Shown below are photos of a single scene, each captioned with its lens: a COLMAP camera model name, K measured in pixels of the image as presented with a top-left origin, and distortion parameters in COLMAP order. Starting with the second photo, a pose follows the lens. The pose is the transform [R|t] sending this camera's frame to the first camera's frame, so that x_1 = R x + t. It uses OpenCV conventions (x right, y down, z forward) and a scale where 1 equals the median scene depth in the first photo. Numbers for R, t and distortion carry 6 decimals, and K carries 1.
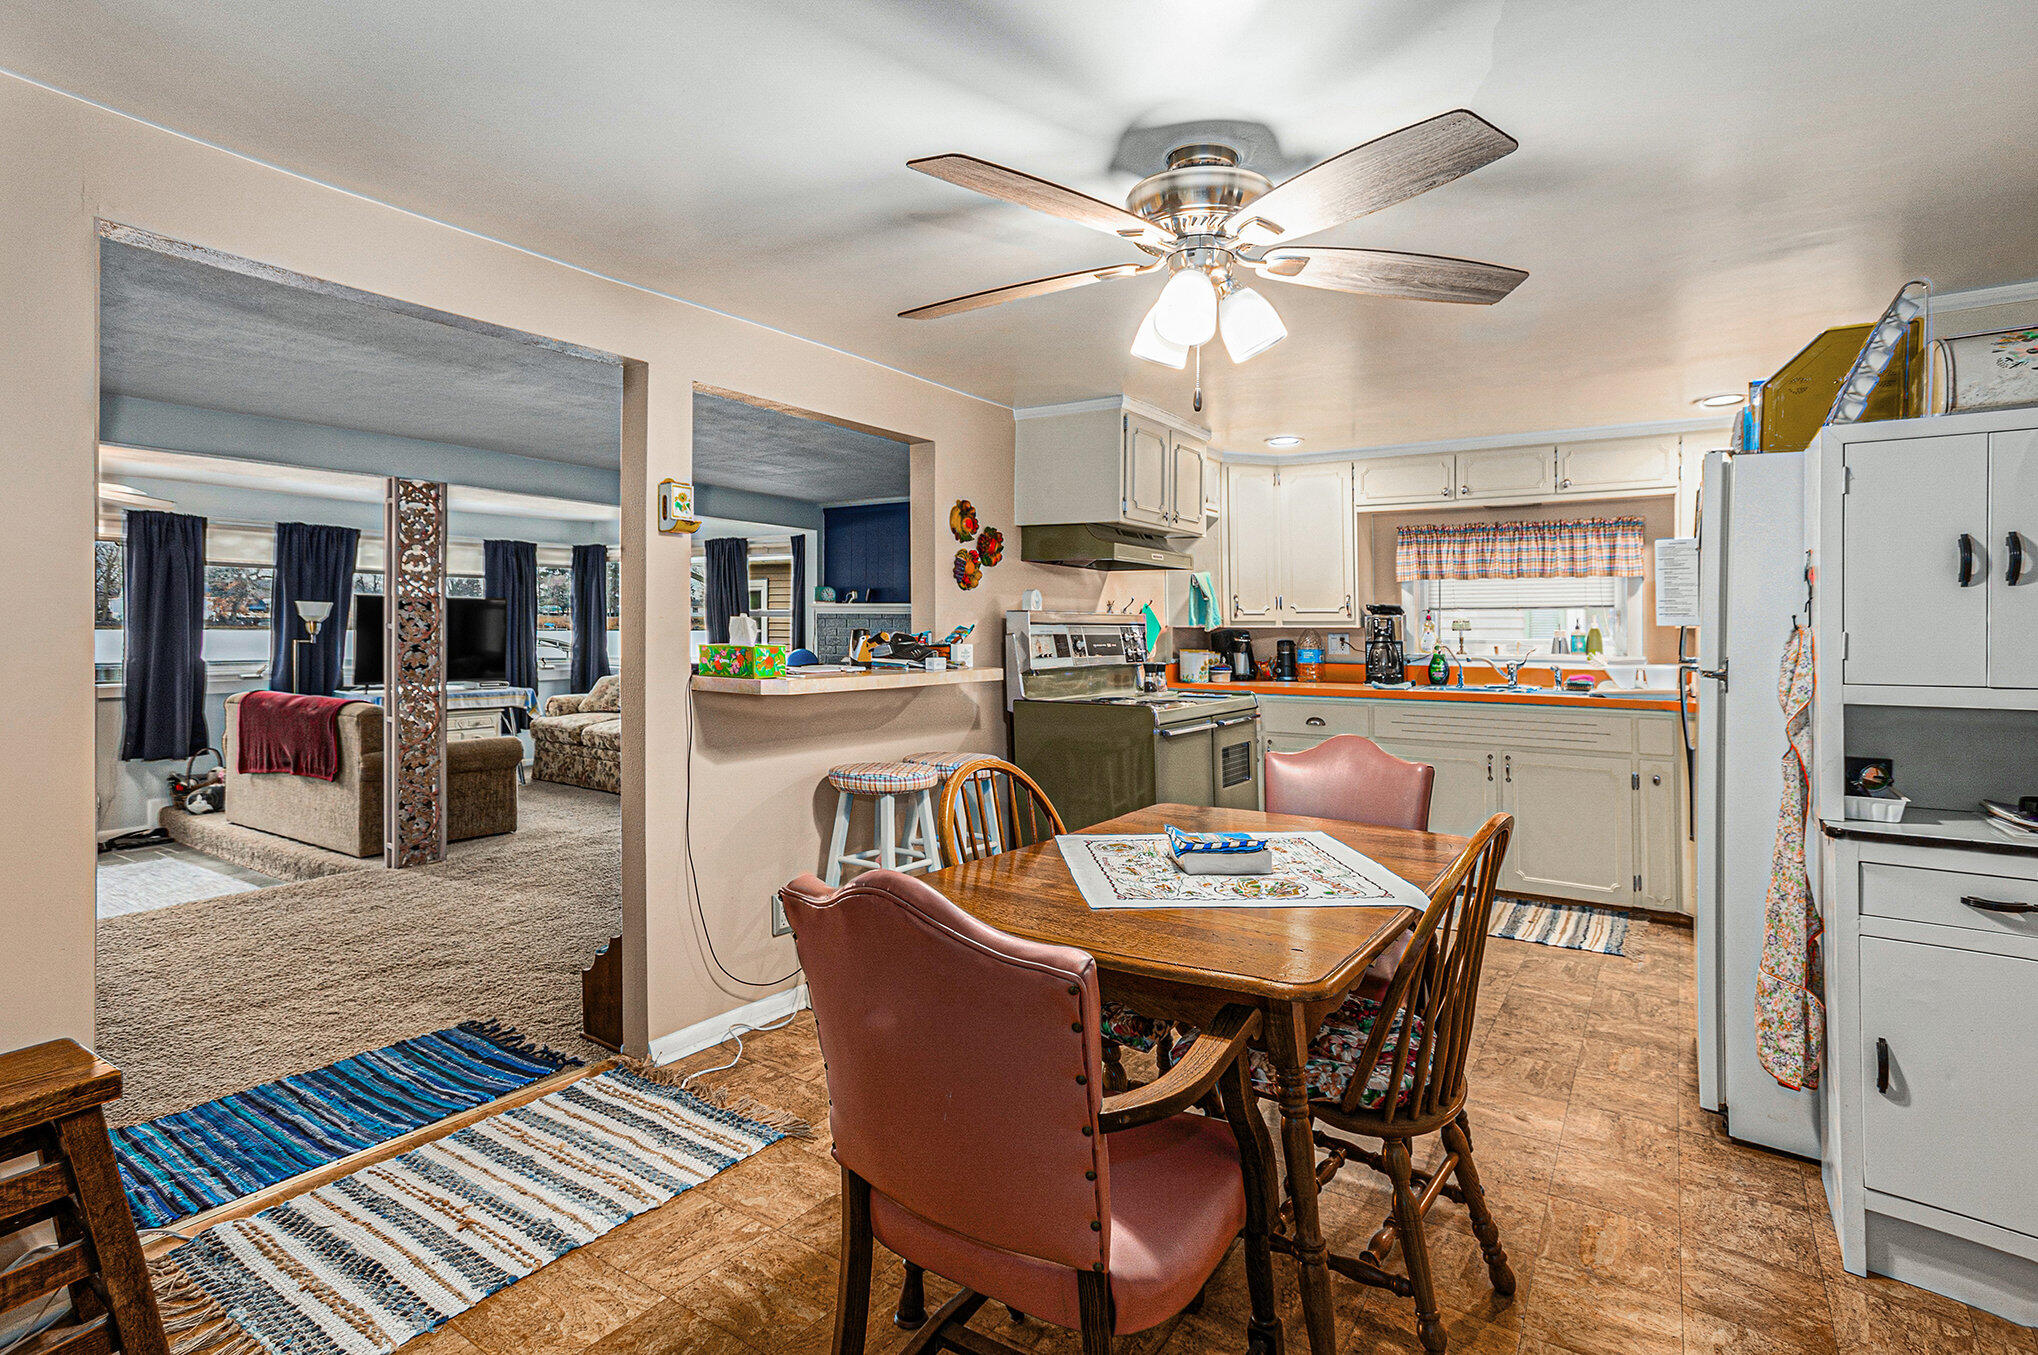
lens RADIAL K [[1073.3, 0, 1033.0], [0, 1073.3, 625.8], [0, 0, 1]] dist [-0.020426, 0.020948]
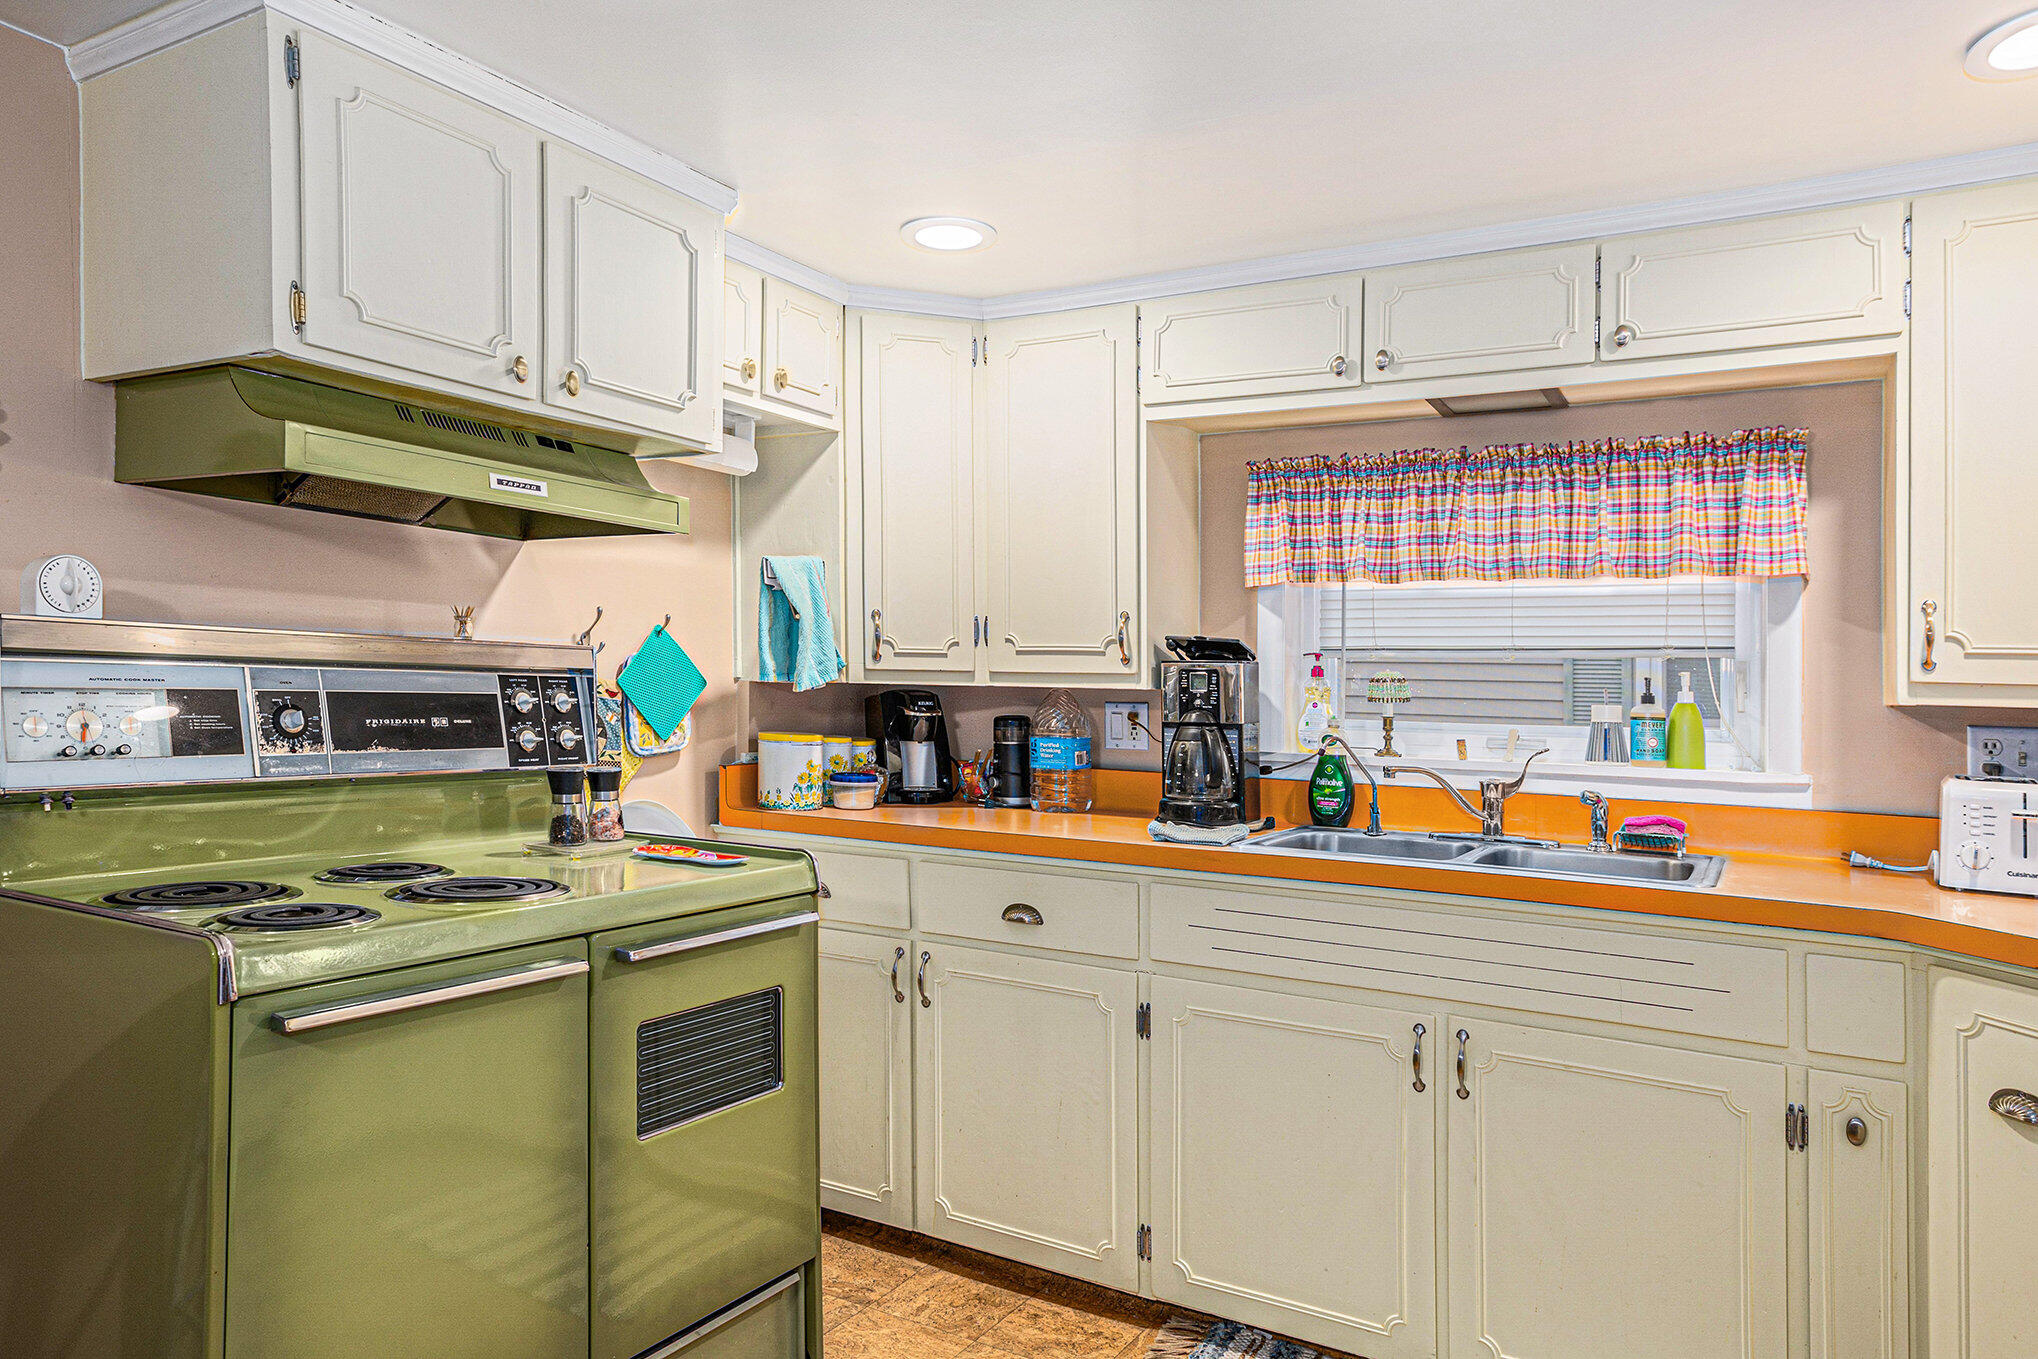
lens RADIAL K [[1361.6, 0, 1064.7], [0, 1361.6, 697.2], [0, 0, 1]] dist [-0.002523, 0.000871]
pose [[0.998045, 0.018817, 0.059595, 0.240617], [-0.019235, 0.999794, 0.006460, 0.001939], [-0.059461, -0.007594, 0.998202, 0.462780]]
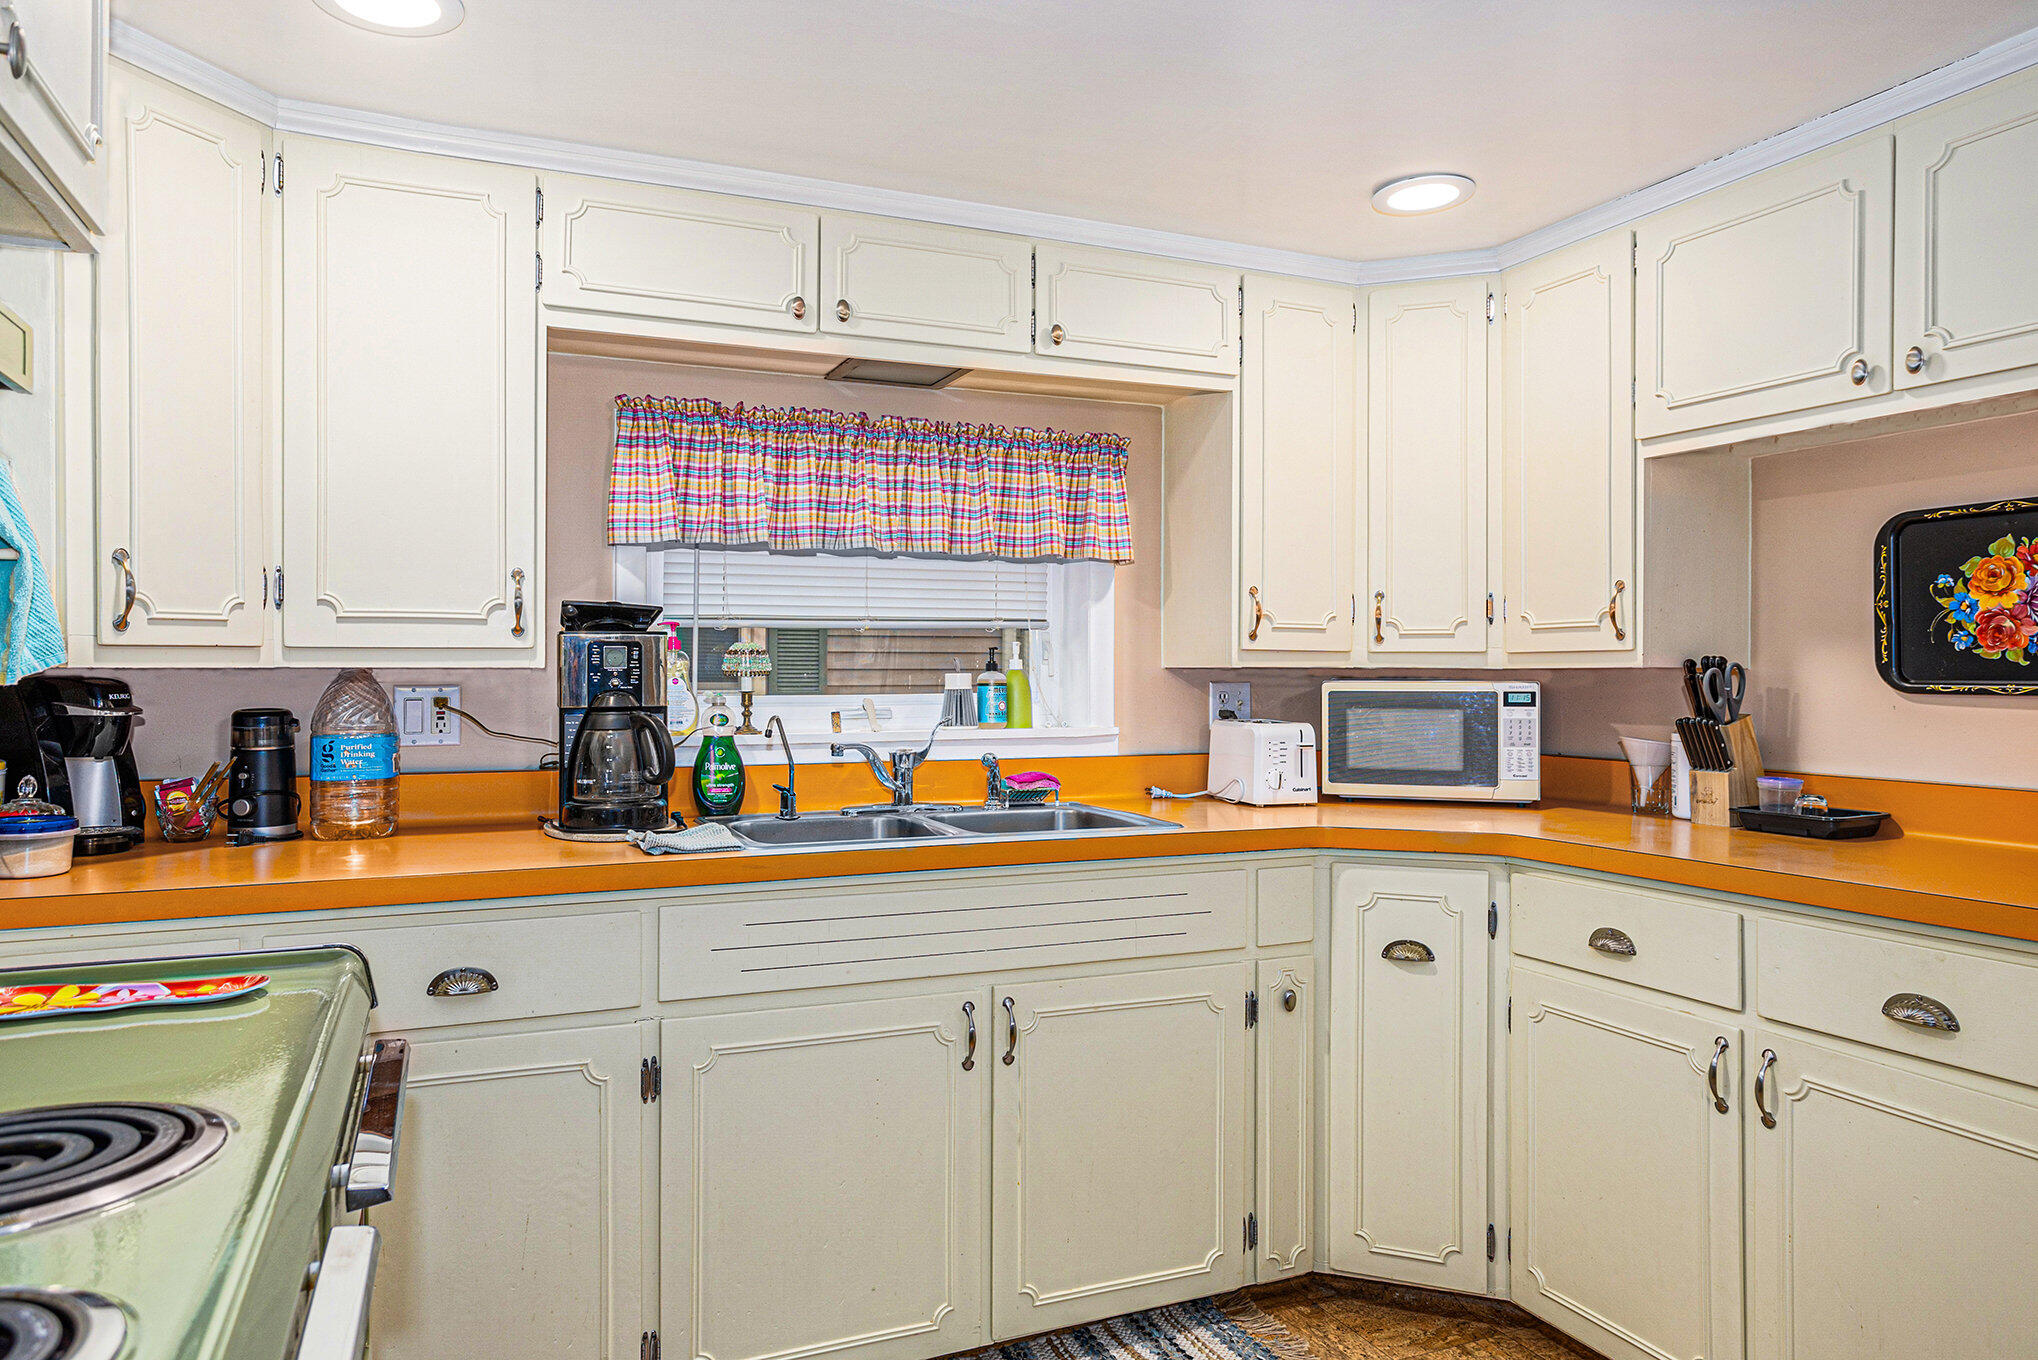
lens RADIAL K [[1325.4, 0, 1019.0], [0, 1325.4, 680.0], [0, 0, 1]] dist [-0.001054, 0.061261]
pose [[0.558934, -0.011104, 0.829138, 0.040758], [0.000834, 0.999917, 0.012828, 0.000286], [-0.829212, -0.006478, 0.558897, 0.647688]]
